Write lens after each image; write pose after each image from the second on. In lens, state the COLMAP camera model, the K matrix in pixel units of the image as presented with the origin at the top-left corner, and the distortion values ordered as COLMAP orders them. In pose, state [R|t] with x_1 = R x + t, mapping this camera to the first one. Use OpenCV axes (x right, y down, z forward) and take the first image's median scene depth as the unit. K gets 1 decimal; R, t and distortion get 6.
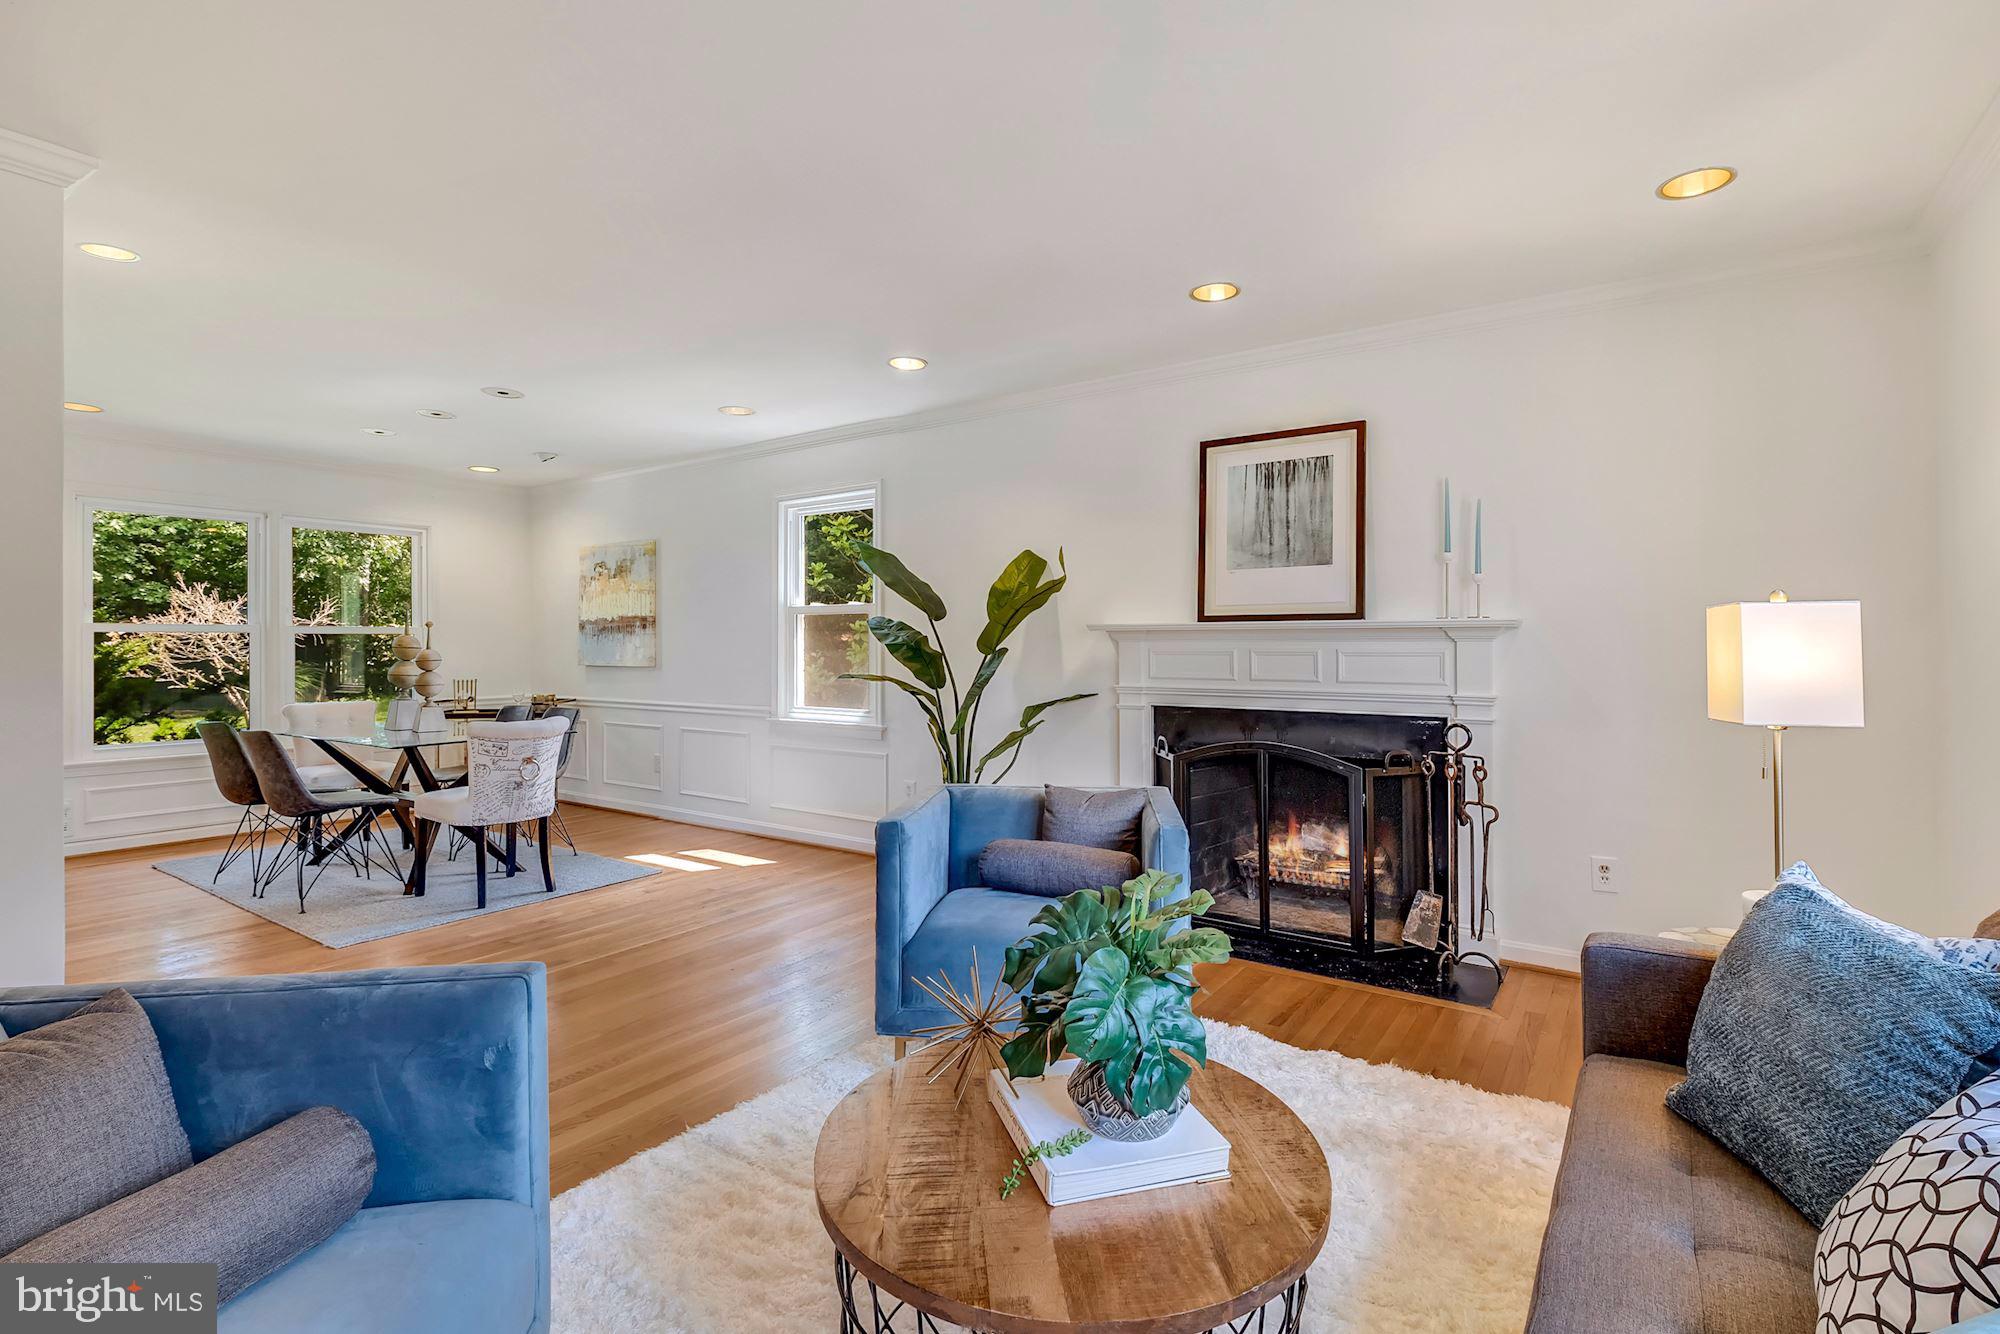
lens RADIAL K [[886.0, 0, 1018.1], [0, 886.0, 646.5], [0, 0, 1]] dist [-0.001999, -0.000972]
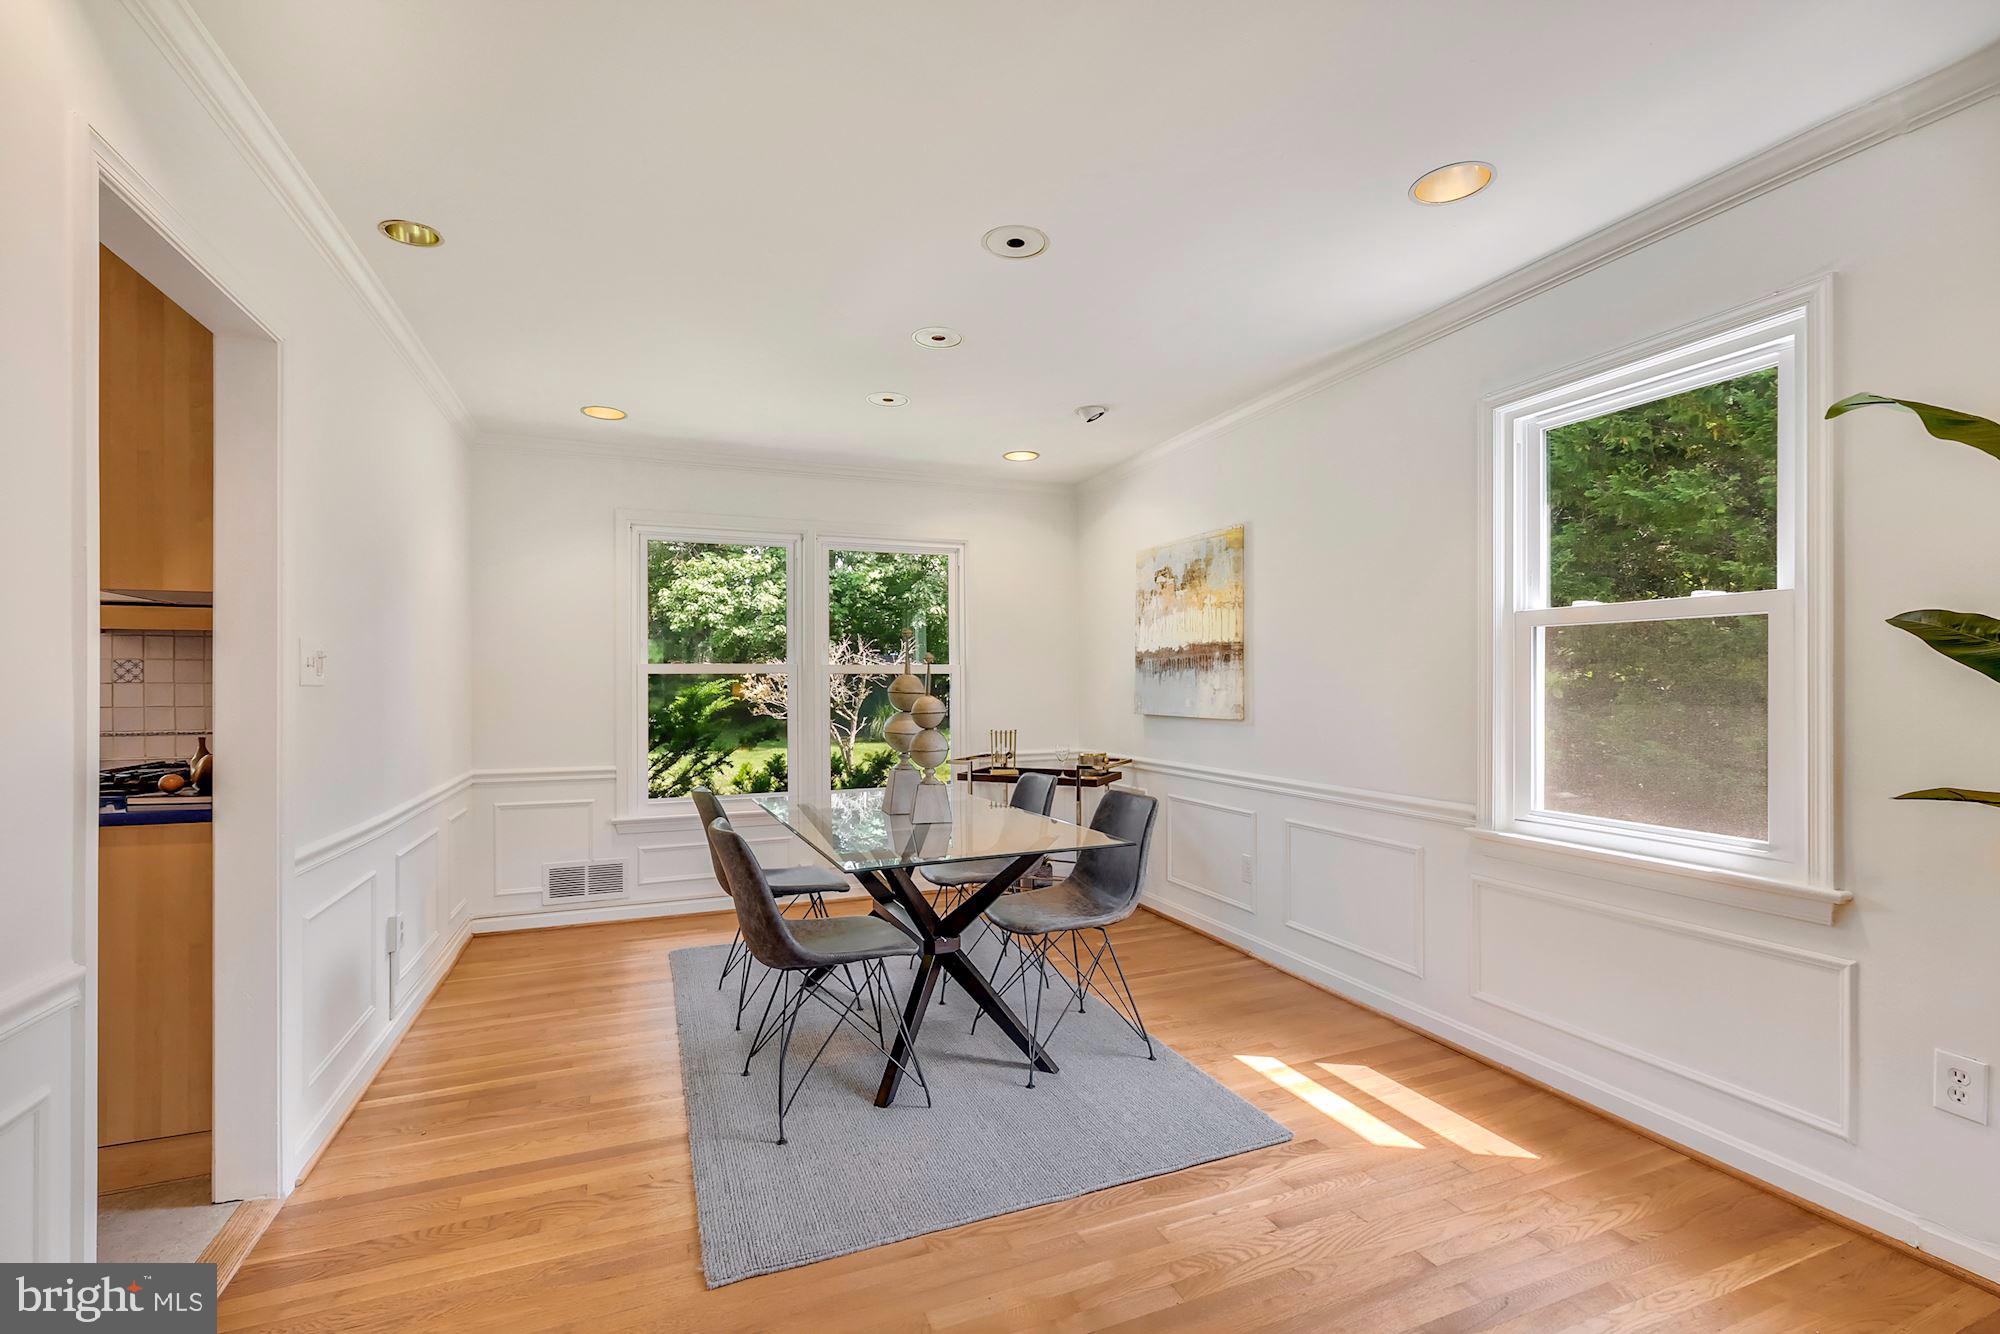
lens RADIAL K [[886.0, 0, 990.6], [0, 886.0, 676.6], [0, 0, 1]] dist [-0.001999, -0.000972]
pose [[0.816810, -0.006744, -0.576868, -0.282003], [0.002513, 0.999964, -0.008131, -0.006150], [0.576901, 0.005192, 0.816797, 0.548845]]
